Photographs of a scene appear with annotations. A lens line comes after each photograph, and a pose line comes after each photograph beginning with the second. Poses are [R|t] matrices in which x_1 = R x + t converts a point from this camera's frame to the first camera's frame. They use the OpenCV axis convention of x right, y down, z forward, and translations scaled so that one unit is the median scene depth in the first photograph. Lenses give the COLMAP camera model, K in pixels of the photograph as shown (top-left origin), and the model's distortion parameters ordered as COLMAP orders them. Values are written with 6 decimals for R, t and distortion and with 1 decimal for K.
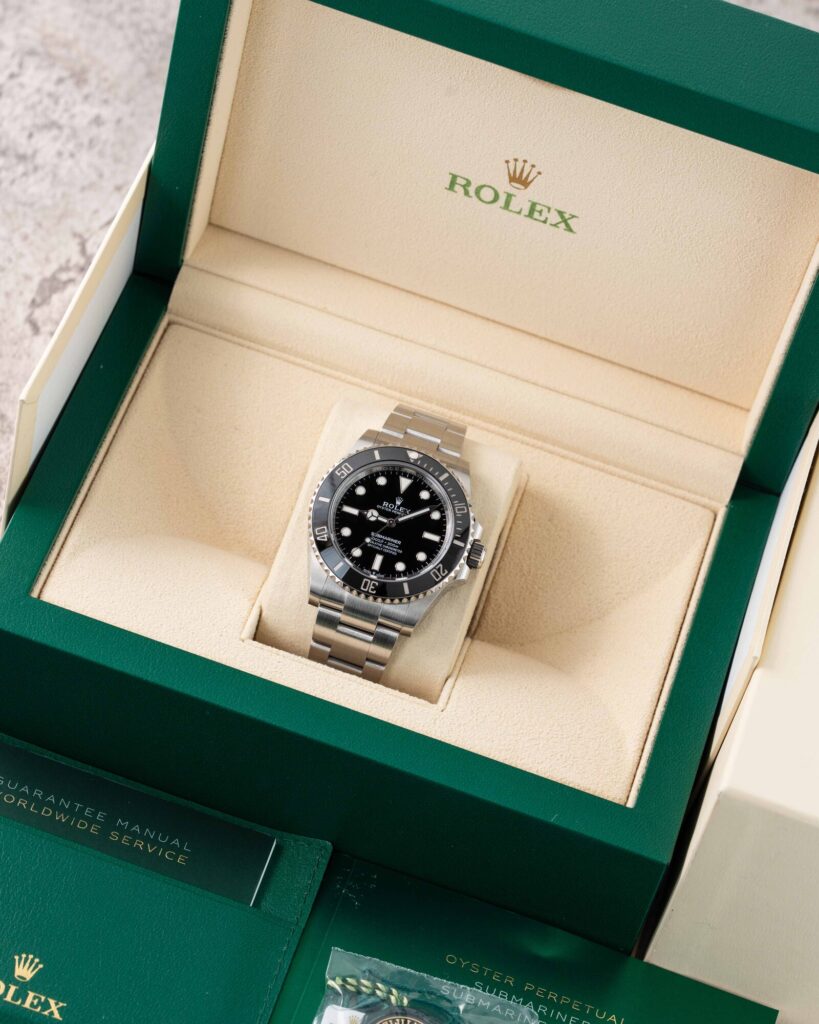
lens RADIAL K [[4306.1, 0, 409.5], [0, 4306.1, 512.0], [0, 0, 1]] dist [0.116241, -3.122215]
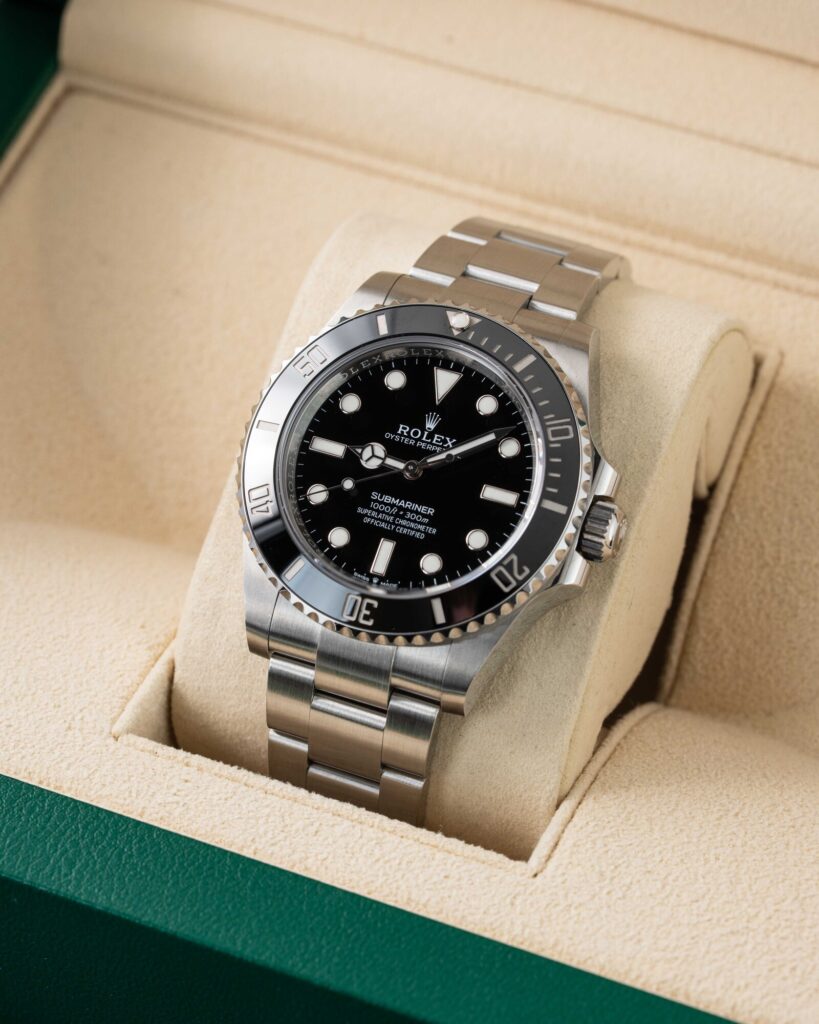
lens RADIAL K [[4306.1, 0, 409.5], [0, 4306.1, 512.0], [0, 0, 1]] dist [0.116241, -3.122215]
pose [[0.963353, -0.049710, -0.263589, 0.116418], [0.051926, 0.998650, 0.001441, 0.006364], [0.263161, -0.015075, 0.964634, 0.554299]]
